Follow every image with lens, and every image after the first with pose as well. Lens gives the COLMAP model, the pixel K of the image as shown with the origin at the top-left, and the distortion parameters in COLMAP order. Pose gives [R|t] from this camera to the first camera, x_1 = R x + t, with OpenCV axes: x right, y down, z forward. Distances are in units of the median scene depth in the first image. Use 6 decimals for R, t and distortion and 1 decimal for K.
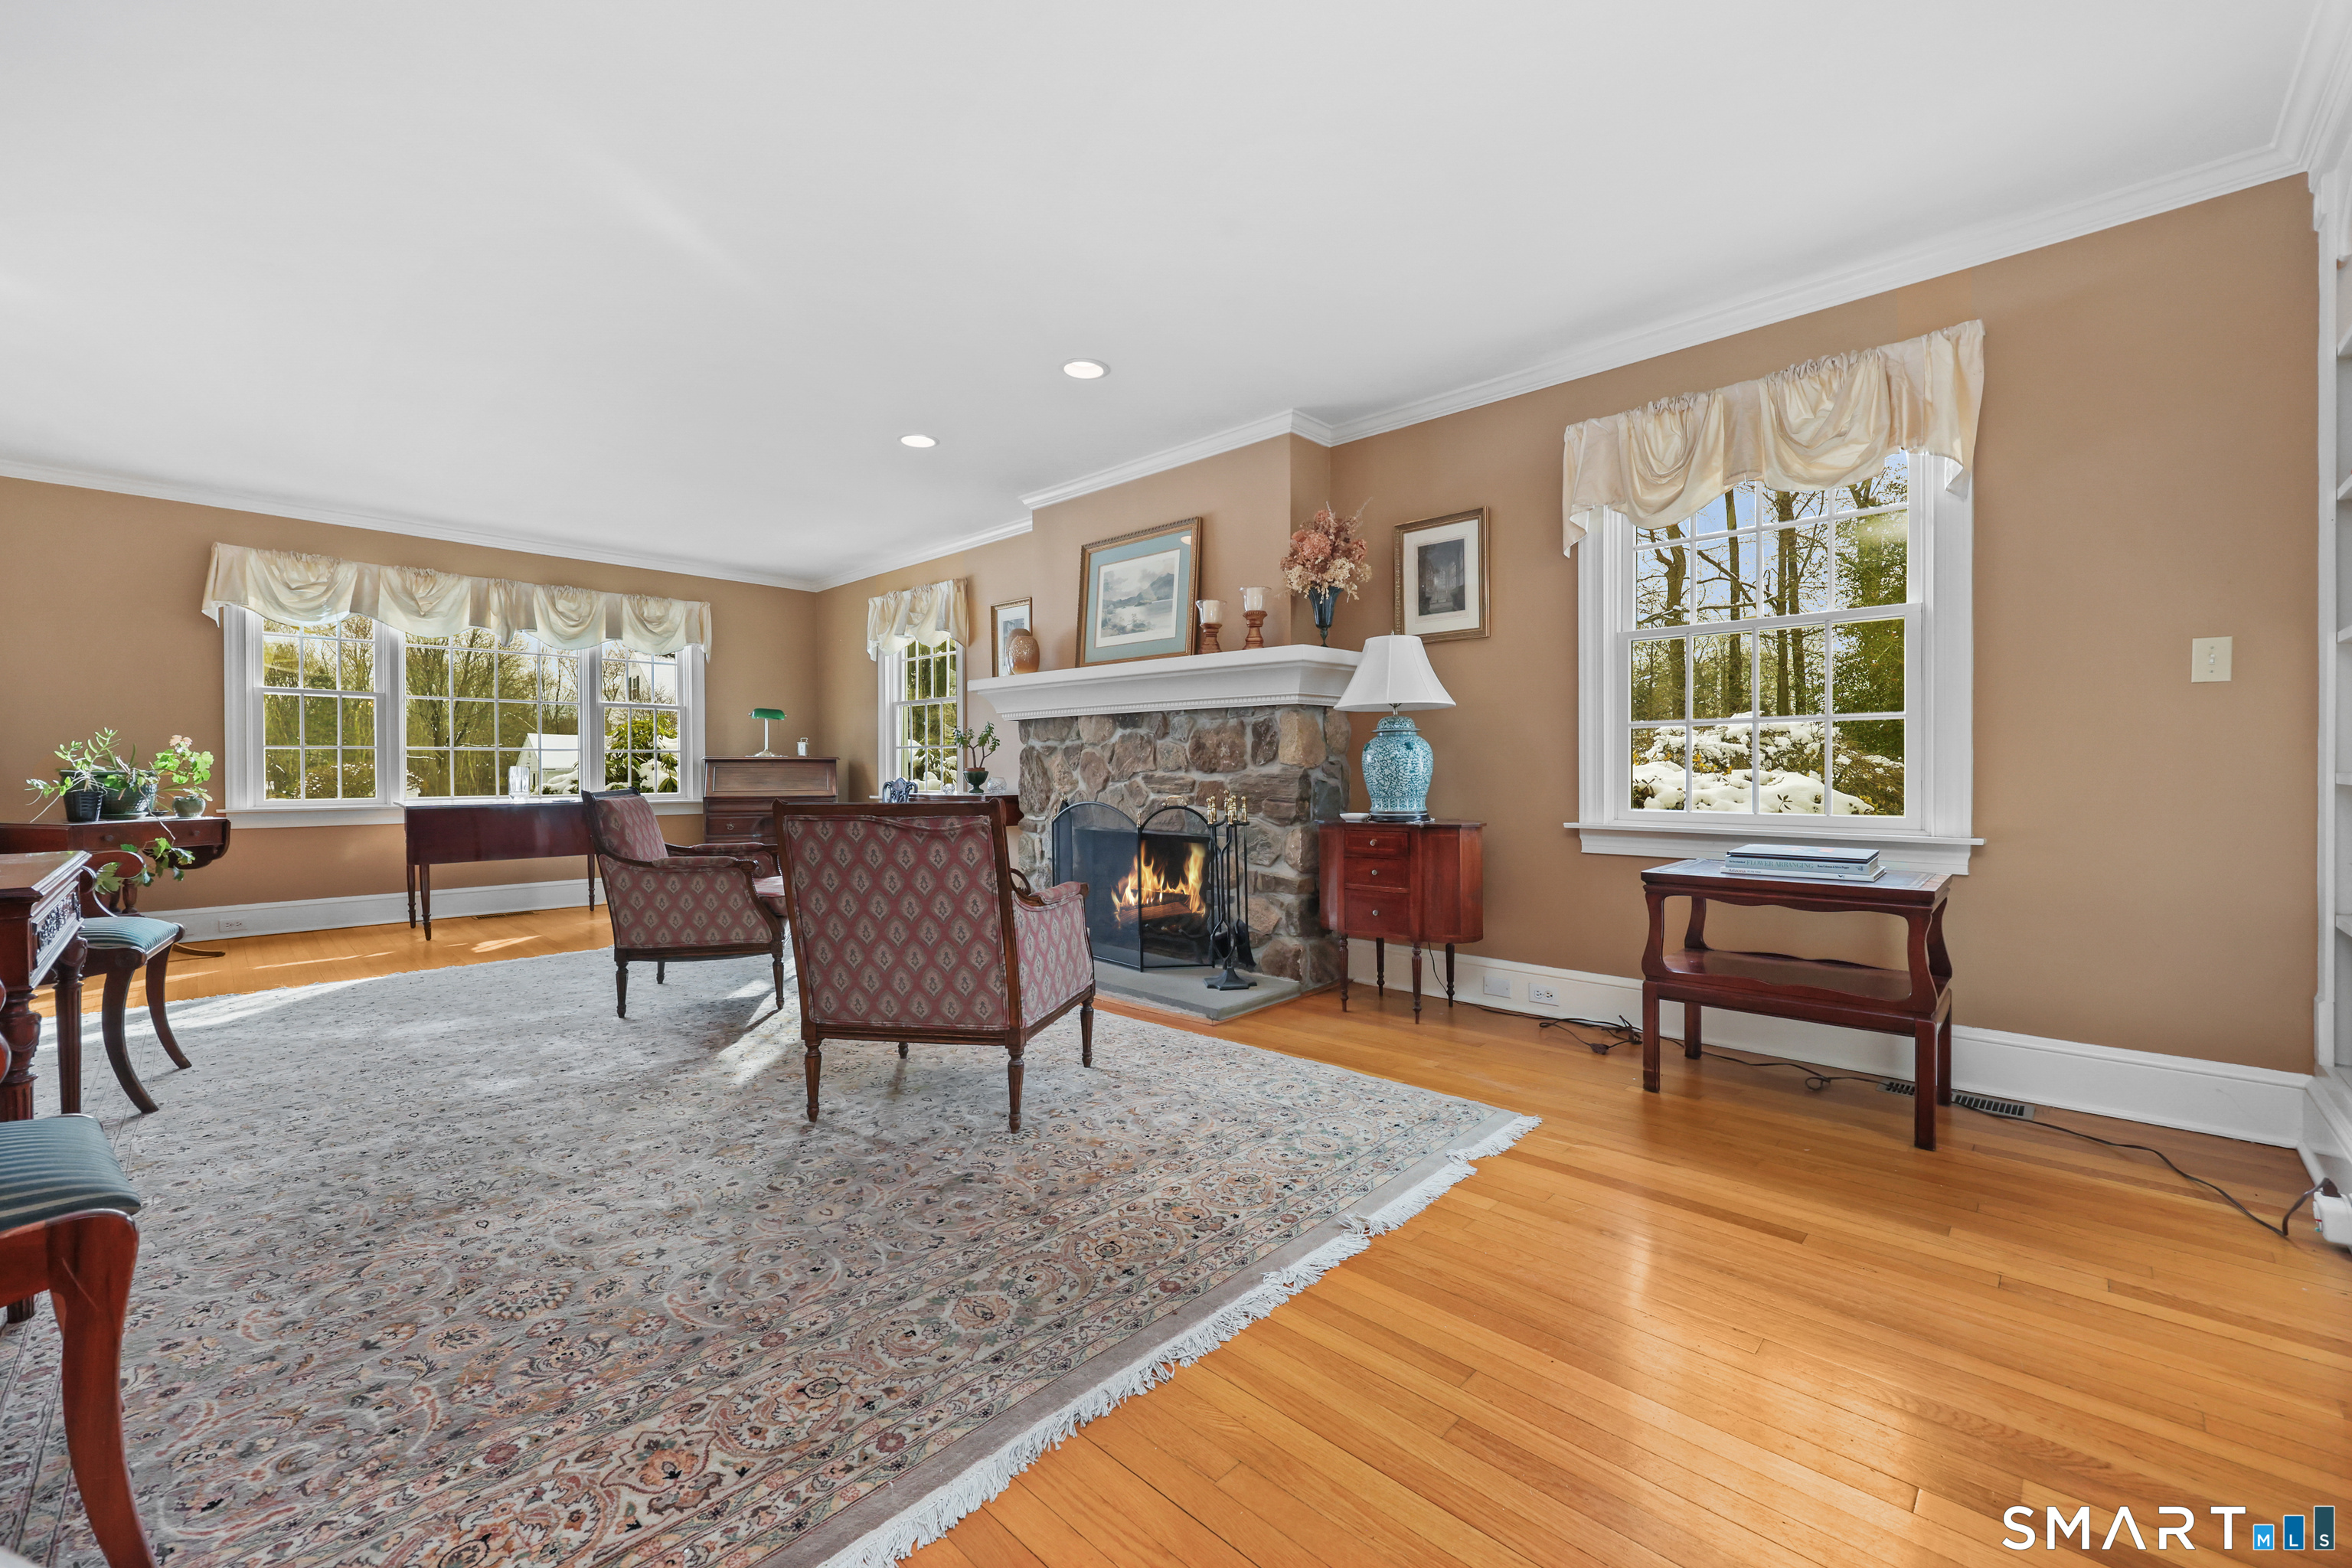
lens RADIAL K [[964.9, 0, 1179.2], [0, 964.9, 765.1], [0, 0, 1]] dist [0.004283, 0.000256]
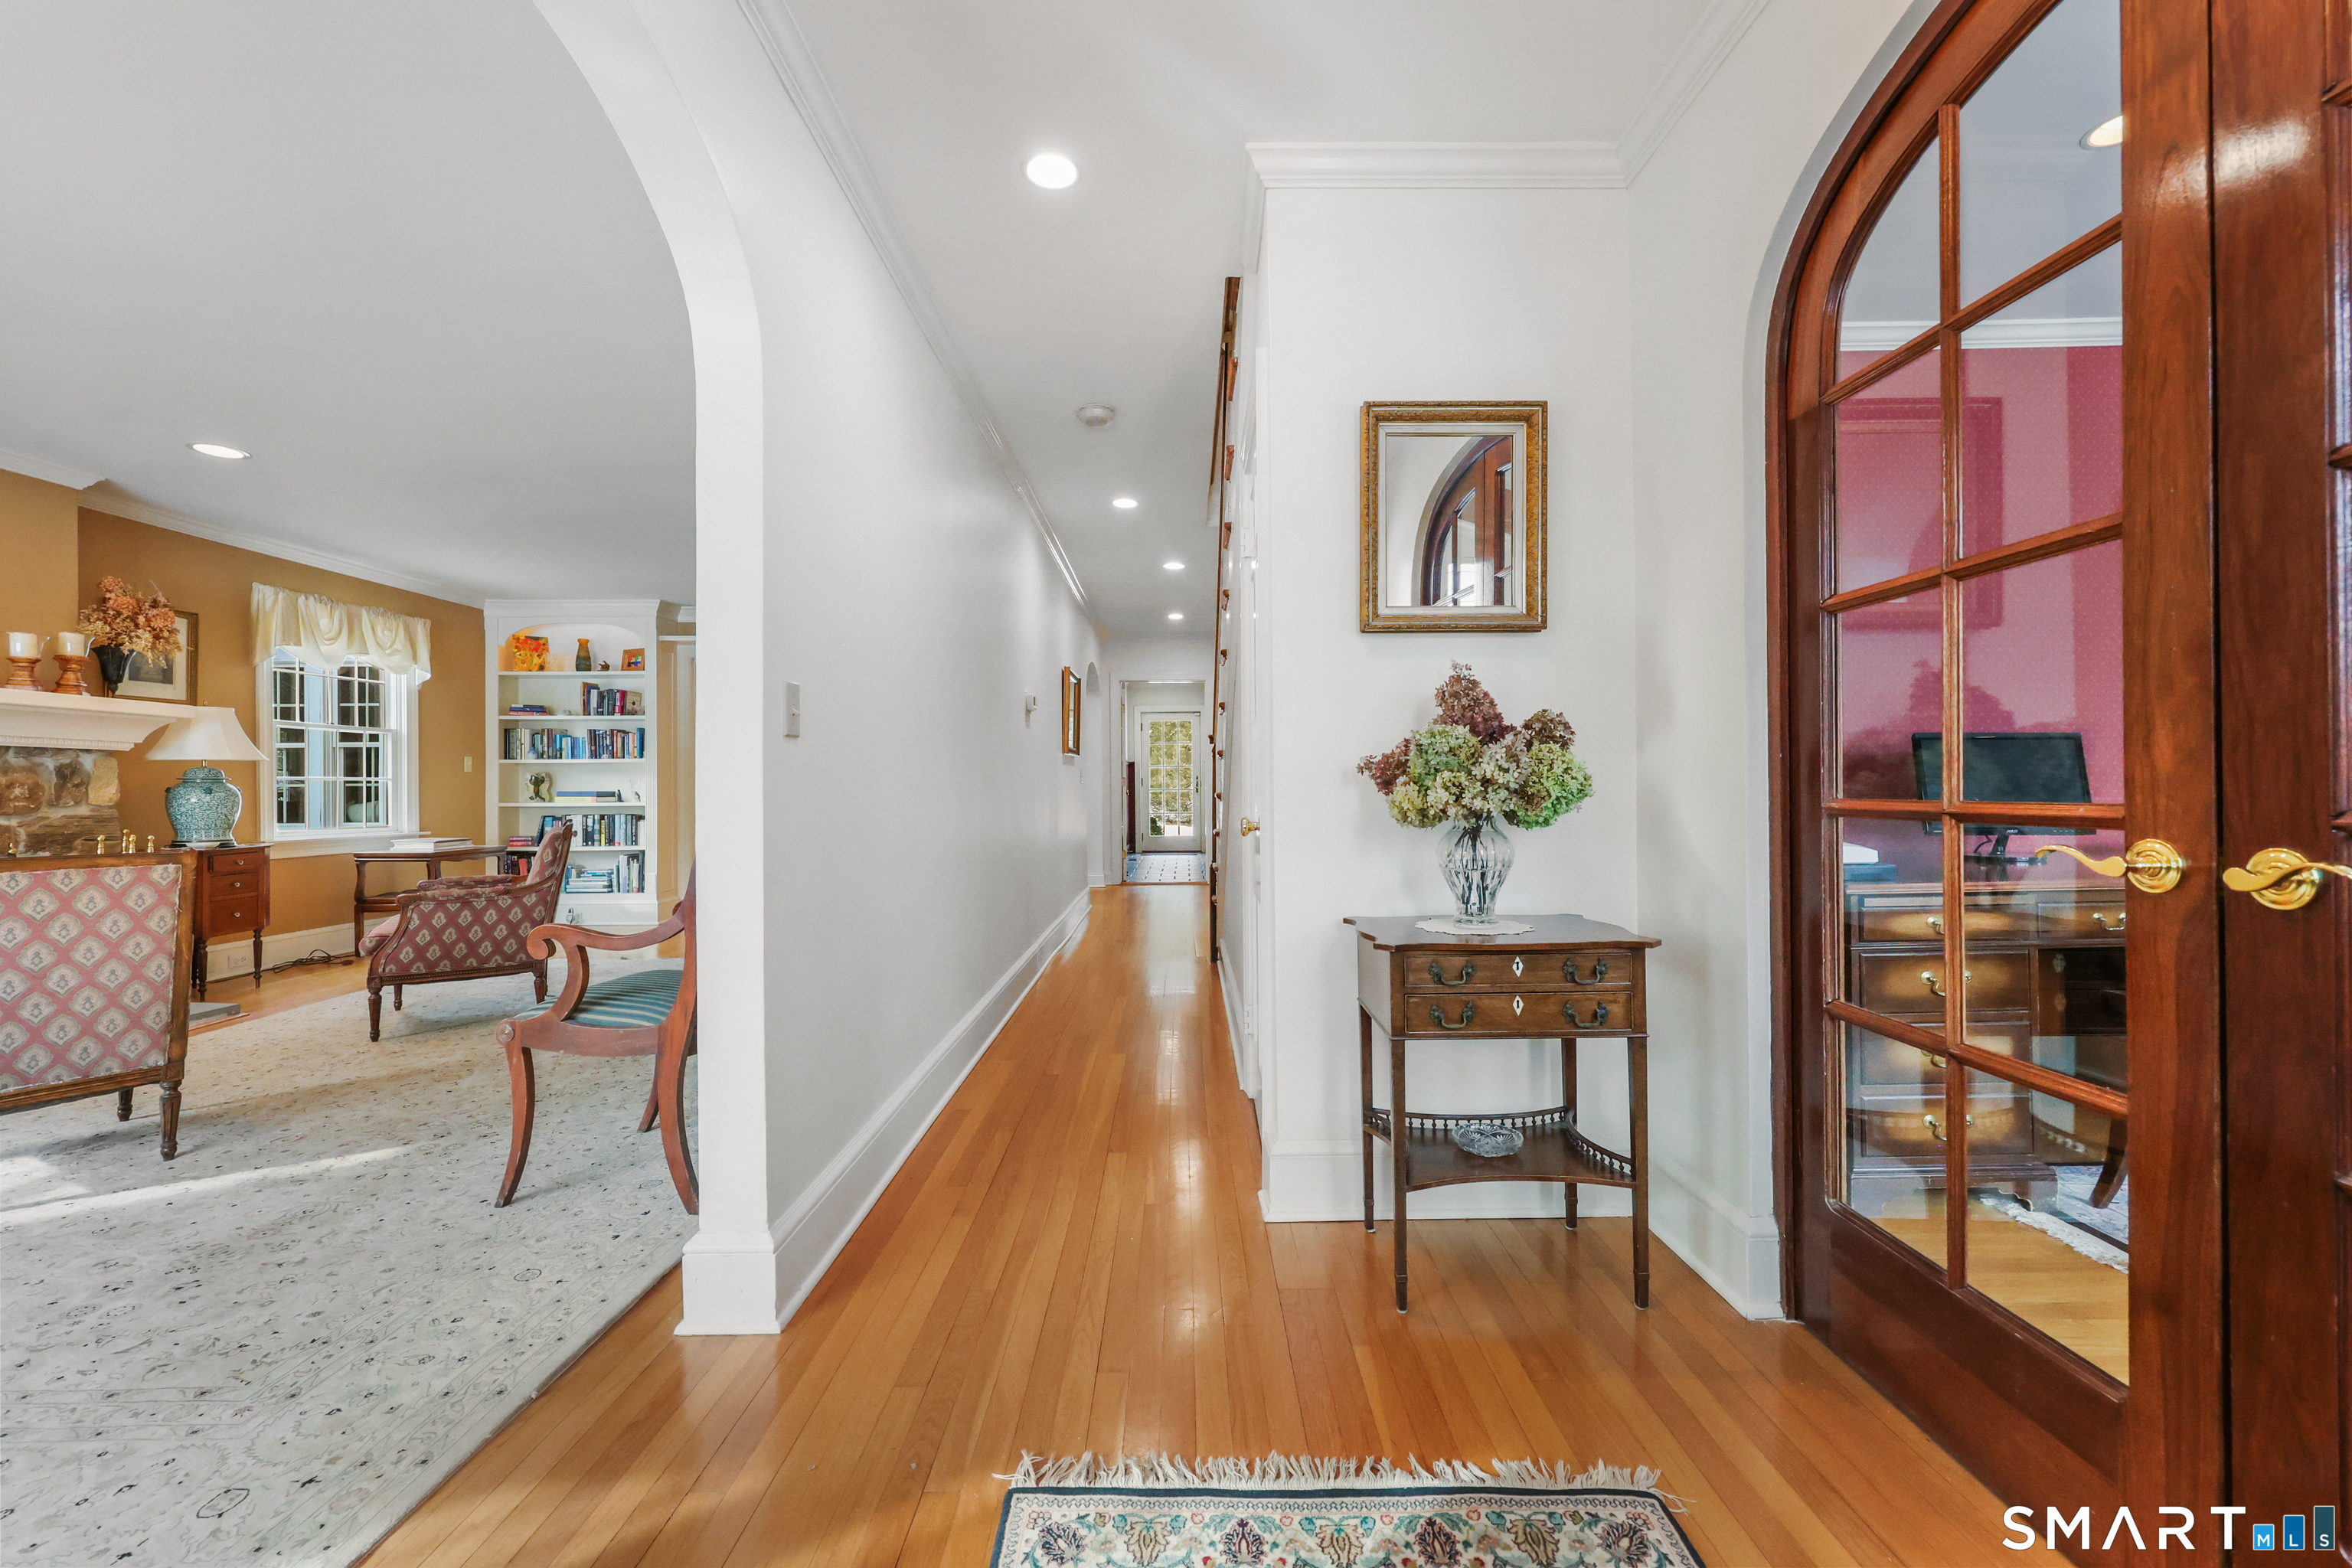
lens RADIAL K [[941.9, 0, 1176.0], [0, 941.9, 784.0], [0, 0, 1]] dist [0.000975, -0.000005]
pose [[-0.686877, 0.011208, 0.726687, -1.448434], [0.010910, 0.999927, -0.005110, -0.006425], [-0.726692, 0.004418, -0.686949, 0.839394]]
